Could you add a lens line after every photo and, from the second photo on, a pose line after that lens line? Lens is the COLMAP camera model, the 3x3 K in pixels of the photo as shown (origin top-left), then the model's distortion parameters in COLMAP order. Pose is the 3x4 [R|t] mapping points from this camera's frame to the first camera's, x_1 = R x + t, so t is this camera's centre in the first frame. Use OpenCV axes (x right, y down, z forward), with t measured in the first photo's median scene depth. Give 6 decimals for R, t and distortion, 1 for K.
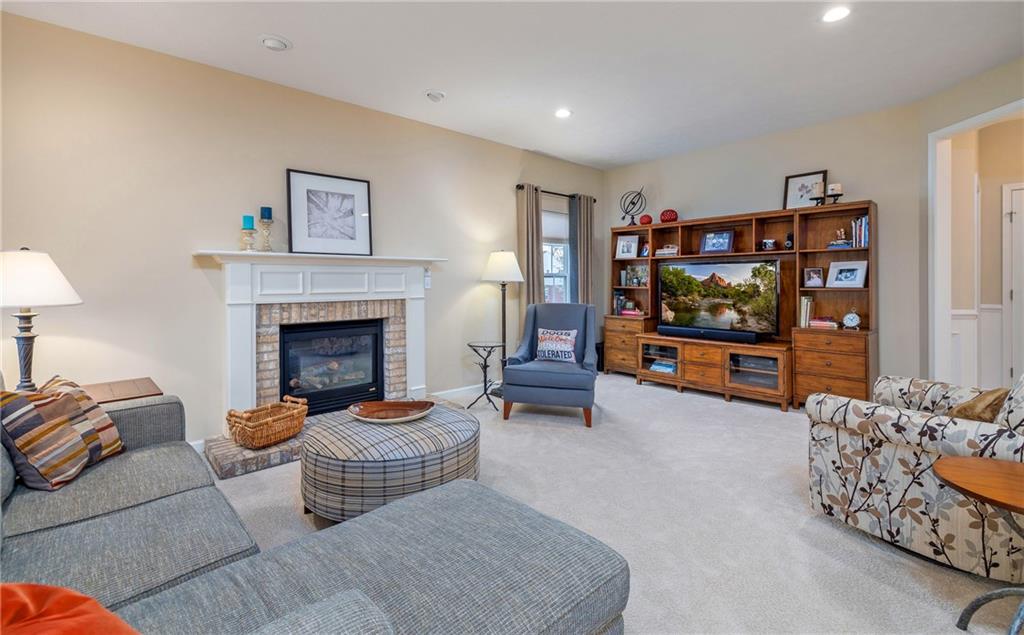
lens RADIAL K [[457.0, 0, 513.5], [0, 457.0, 285.8], [0, 0, 1]] dist [0.000547, 0.000083]
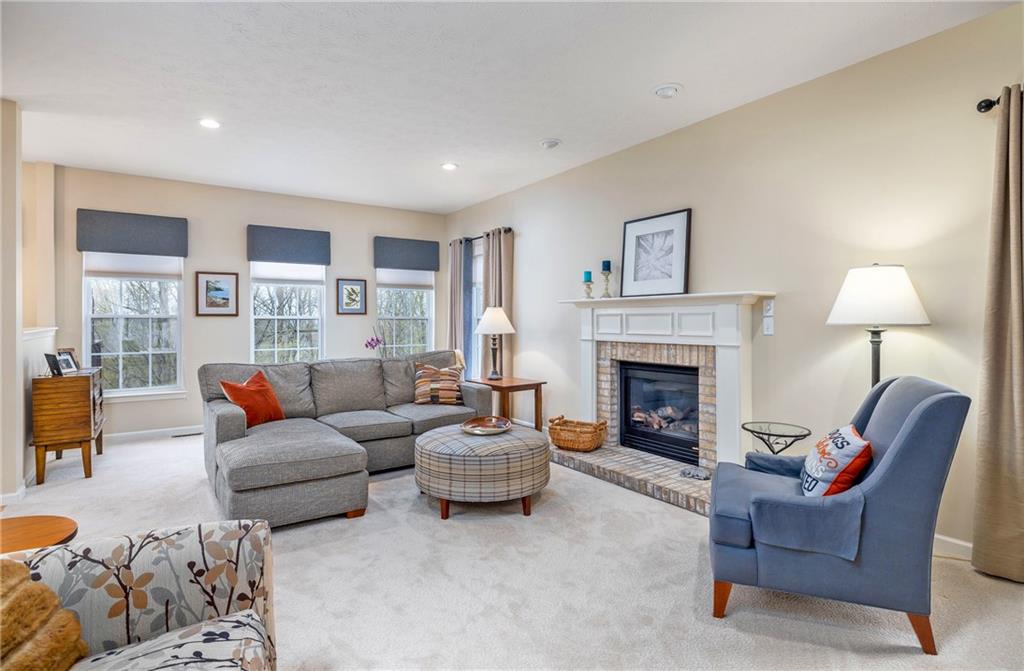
lens RADIAL K [[525.4, 0, 512.0], [0, 525.4, 335.5], [0, 0, 1]] dist [-0.000015, -0.000130]
pose [[-0.151266, 0.031703, -0.987985, 0.772547], [-0.010005, 0.999385, 0.033601, -0.017369], [0.988442, 0.014967, -0.150856, 0.863018]]
